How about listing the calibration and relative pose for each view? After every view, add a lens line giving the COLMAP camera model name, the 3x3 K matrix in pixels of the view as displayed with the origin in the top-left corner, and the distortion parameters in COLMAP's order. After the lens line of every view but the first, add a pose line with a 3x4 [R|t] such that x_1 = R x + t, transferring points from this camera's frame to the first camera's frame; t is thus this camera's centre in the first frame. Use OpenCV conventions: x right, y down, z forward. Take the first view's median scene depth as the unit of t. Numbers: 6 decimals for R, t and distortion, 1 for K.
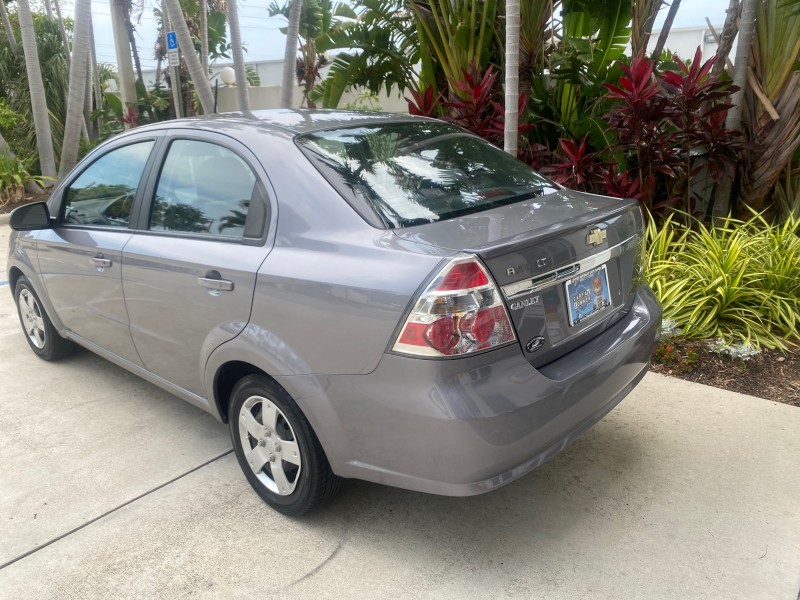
lens RADIAL K [[617.9, 0, 401.4], [0, 617.9, 291.1], [0, 0, 1]] dist [0.012101, -0.011268]
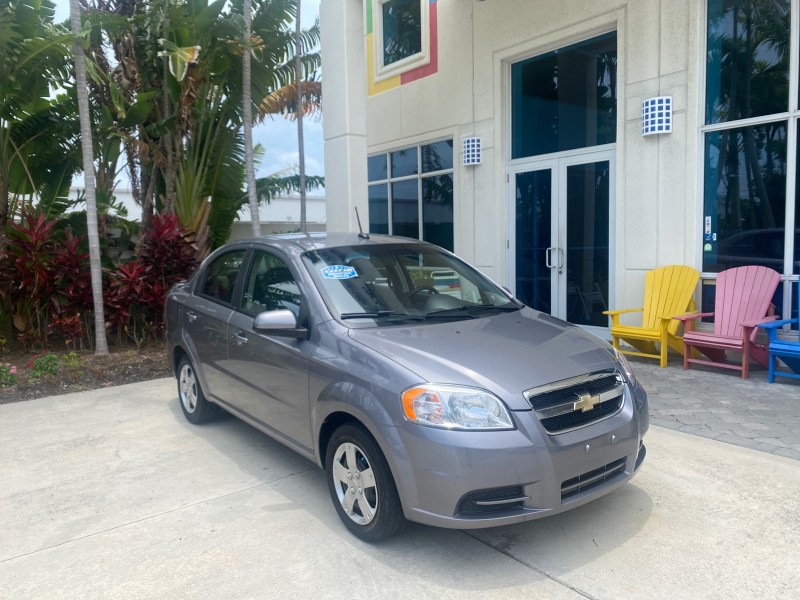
lens RADIAL K [[614.2, 0, 401.6], [0, 614.2, 296.2], [0, 0, 1]] dist [0.027772, -0.033253]
pose [[0.217676, -0.076484, 0.973020, -1.387755], [0.299352, 0.954109, 0.008029, 0.031746], [-0.928981, 0.289528, 0.230582, 0.055488]]
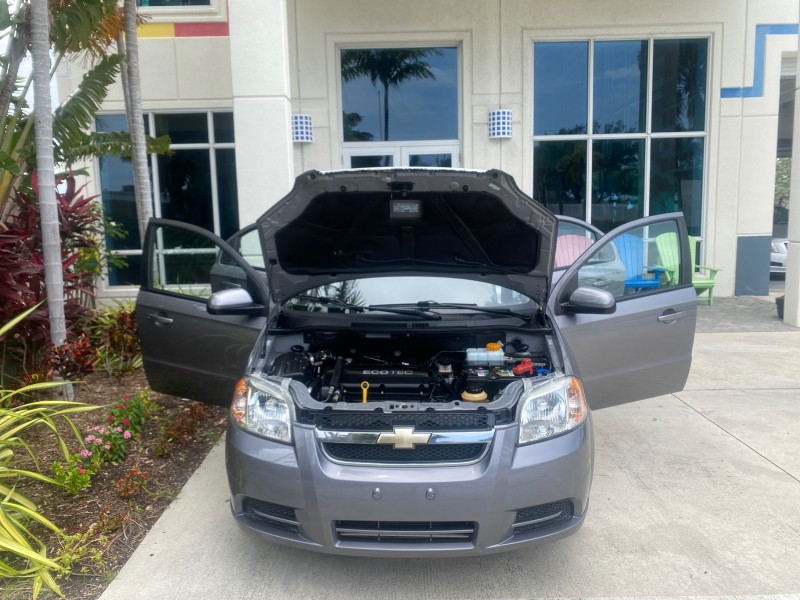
lens RADIAL K [[617.9, 0, 401.4], [0, 617.9, 291.1], [0, 0, 1]] dist [0.012101, -0.011268]
pose [[-0.647110, -0.063511, 0.759746, -1.033420], [0.249228, 0.924152, 0.289532, -0.423218], [-0.720509, 0.376709, -0.582200, 1.537148]]
